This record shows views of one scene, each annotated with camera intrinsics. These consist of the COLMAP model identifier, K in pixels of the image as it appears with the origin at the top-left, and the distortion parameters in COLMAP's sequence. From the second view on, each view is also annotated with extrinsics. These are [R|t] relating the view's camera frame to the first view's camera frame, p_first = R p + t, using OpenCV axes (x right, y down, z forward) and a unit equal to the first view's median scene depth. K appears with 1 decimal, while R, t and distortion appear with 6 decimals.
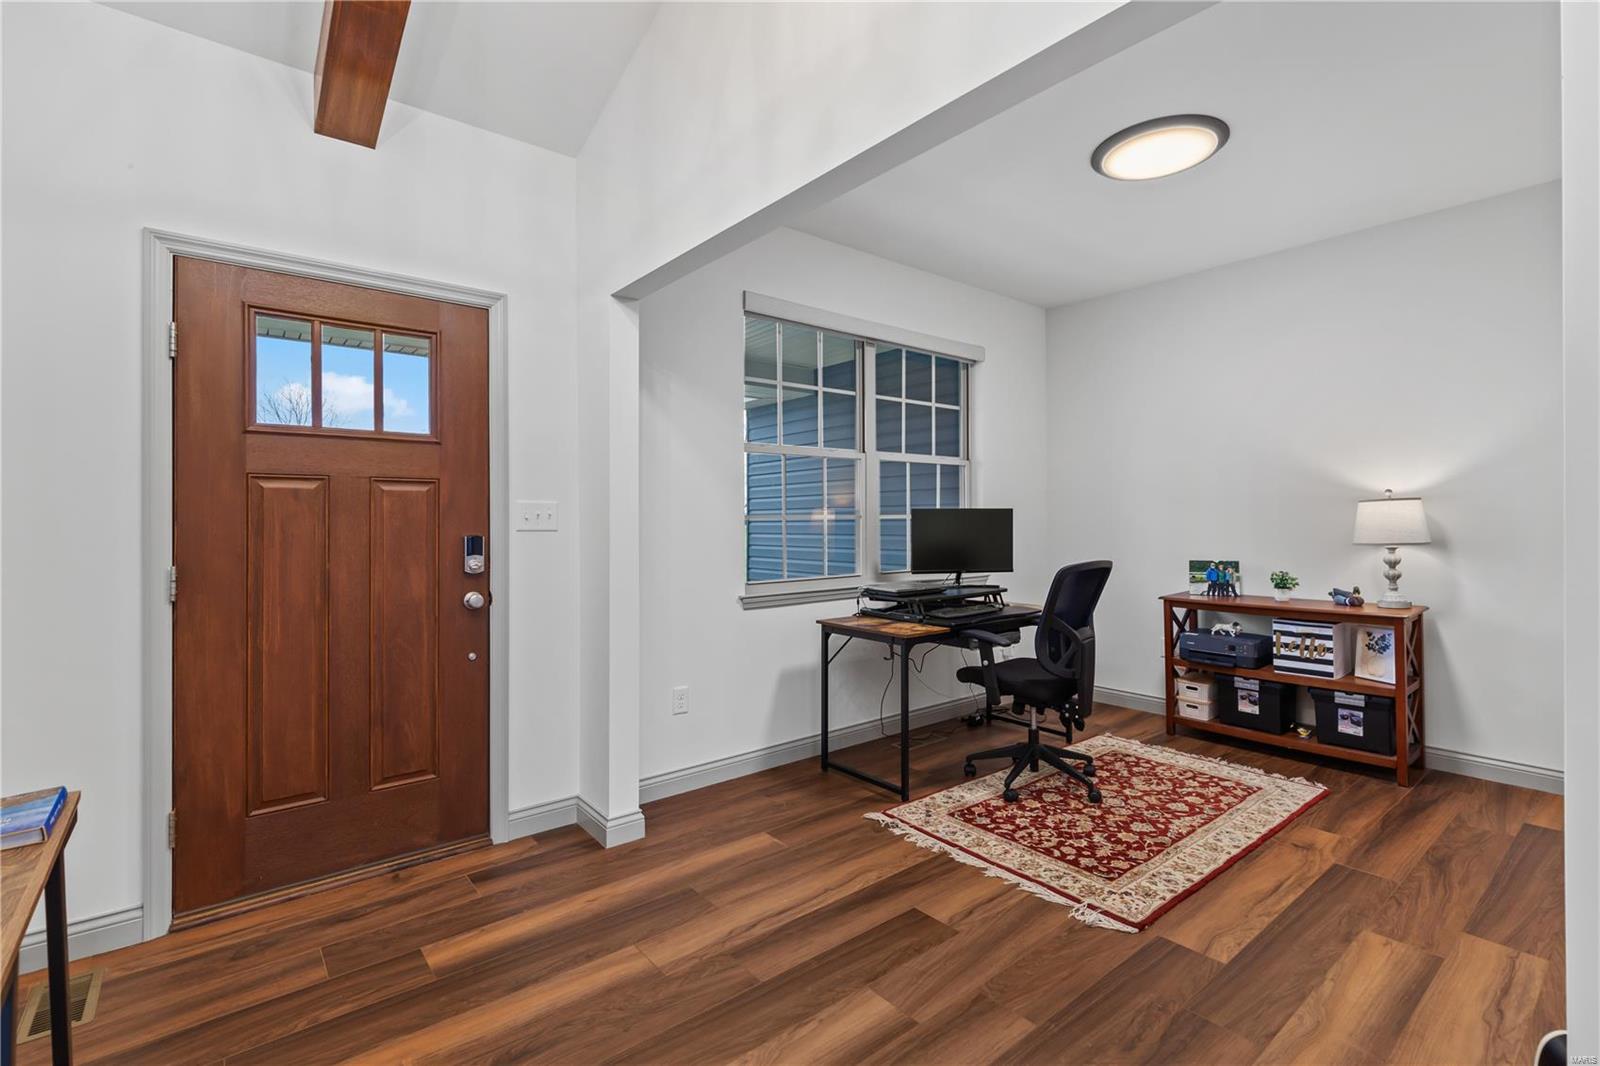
lens RADIAL K [[761.4, 0, 835.7], [0, 761.4, 515.2], [0, 0, 1]] dist [0.010531, -0.003064]
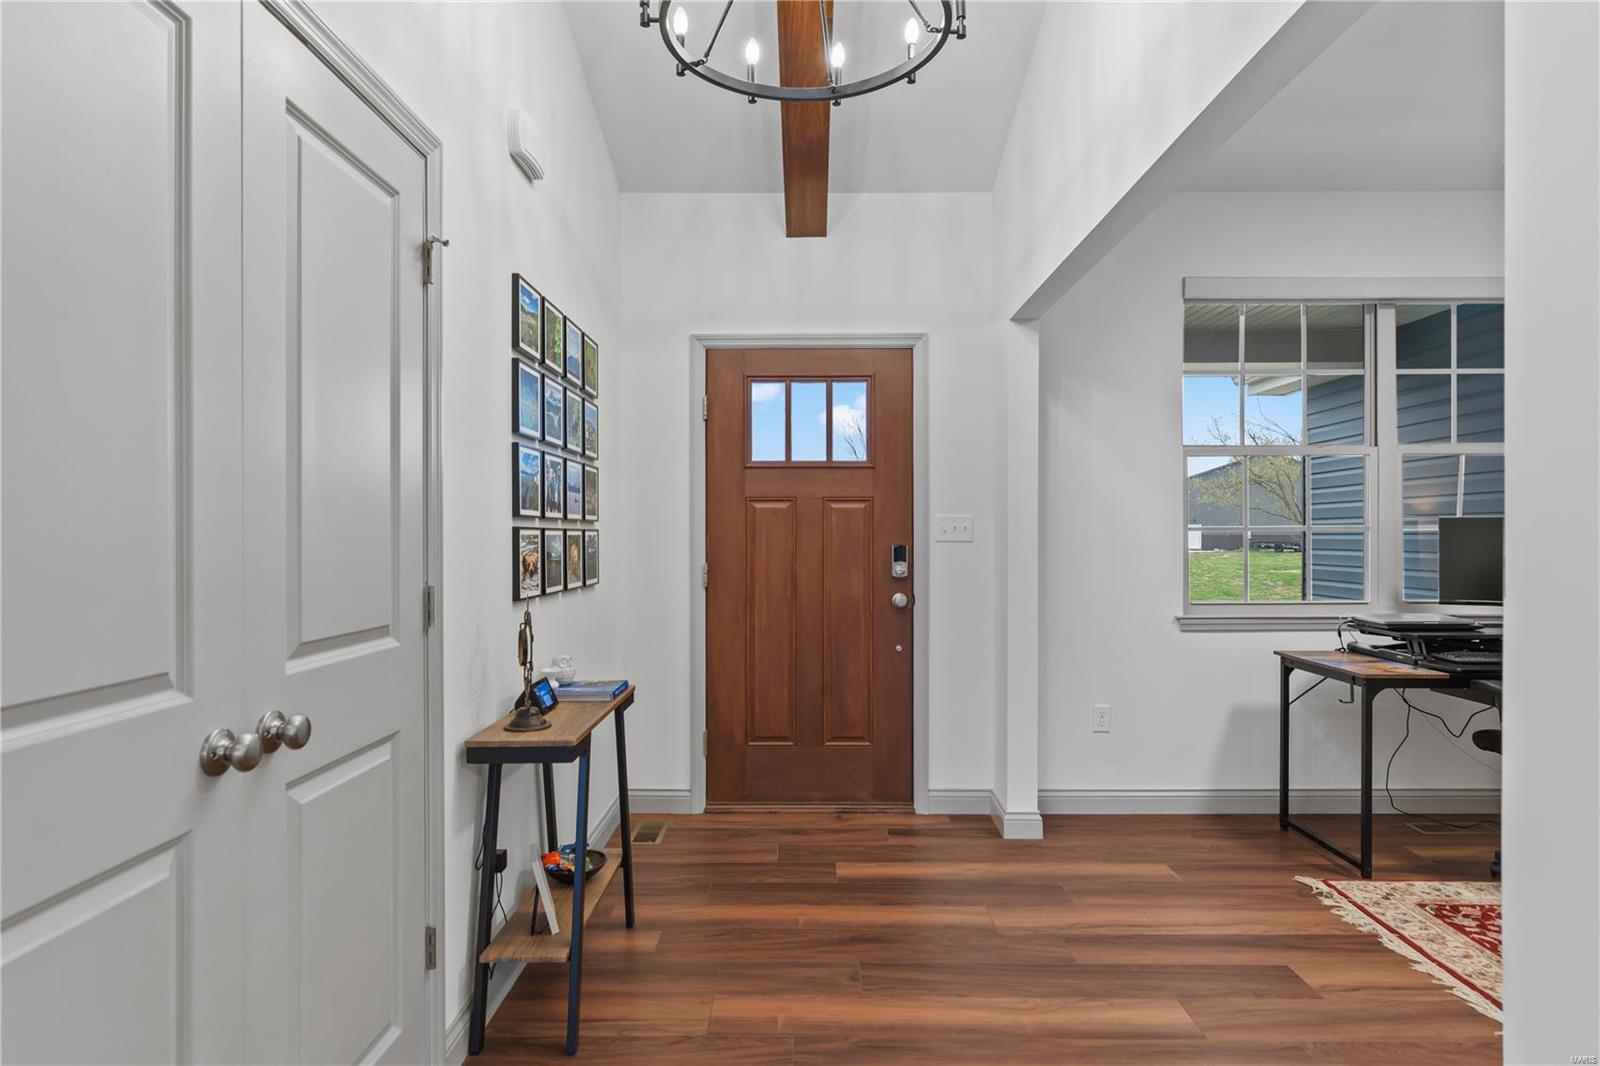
lens RADIAL K [[943.0, 0, 797.5], [0, 943.0, 538.4], [0, 0, 1]] dist [0.016354, 0.000405]
pose [[0.749329, 0.002740, -0.662192, 0.324501], [0.001835, 0.999979, 0.006215, 0.006504], [0.662195, -0.005873, 0.749309, -0.164187]]
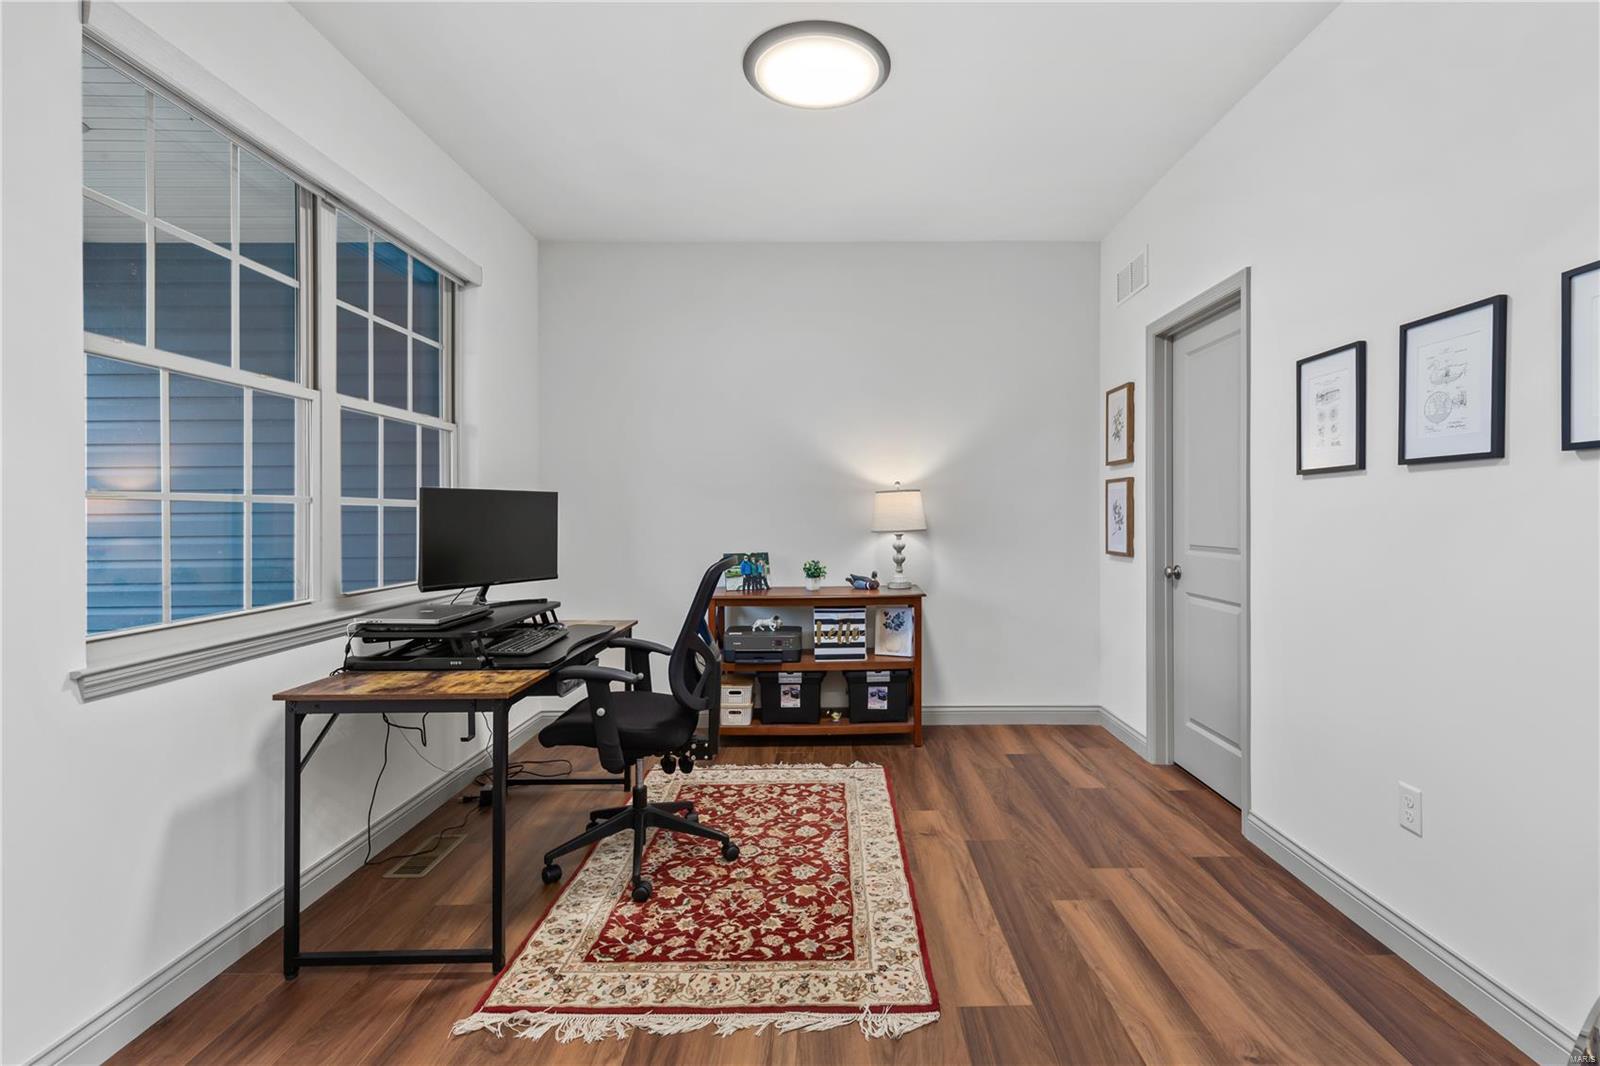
lens RADIAL K [[761.4, 0, 852.8], [0, 761.4, 515.3], [0, 0, 1]] dist [0.010531, -0.003064]
pose [[0.630681, 0.000387, 0.776042, -0.213863], [-0.002402, 0.999996, 0.001453, 0.015772], [-0.776038, -0.002780, 0.630680, 0.427337]]
